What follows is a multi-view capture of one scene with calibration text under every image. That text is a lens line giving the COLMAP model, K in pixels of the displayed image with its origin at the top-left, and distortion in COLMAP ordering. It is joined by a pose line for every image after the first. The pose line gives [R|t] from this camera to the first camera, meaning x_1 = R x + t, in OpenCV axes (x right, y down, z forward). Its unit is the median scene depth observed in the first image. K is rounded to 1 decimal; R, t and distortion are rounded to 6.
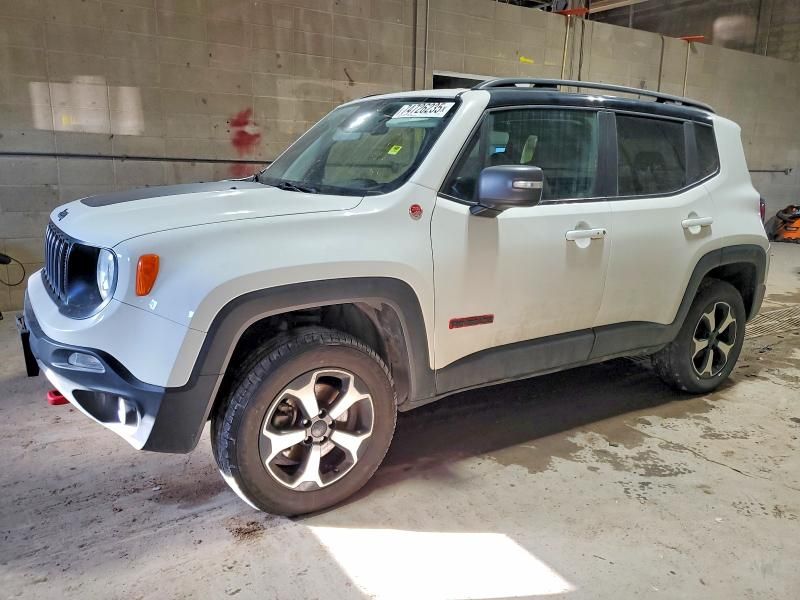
lens RADIAL K [[629.0, 0, 399.0], [0, 629.0, 297.2], [0, 0, 1]] dist [0.001570, 0.021585]
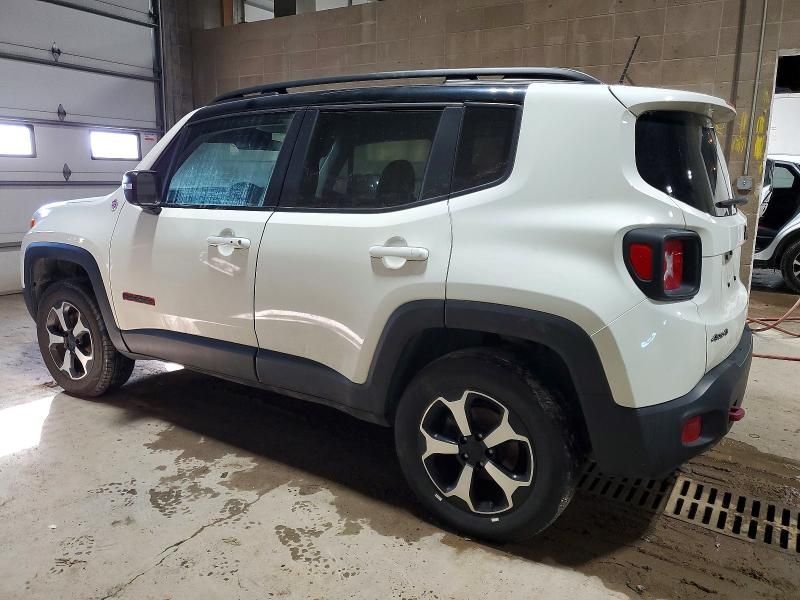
lens RADIAL K [[629.0, 0, 398.2], [0, 629.0, 303.3], [0, 0, 1]] dist [0.001570, 0.021585]
pose [[0.405968, 0.162784, -0.899273, 1.084088], [-0.201679, 0.975706, 0.085574, -0.121603], [0.891356, 0.146624, 0.428935, 0.706986]]
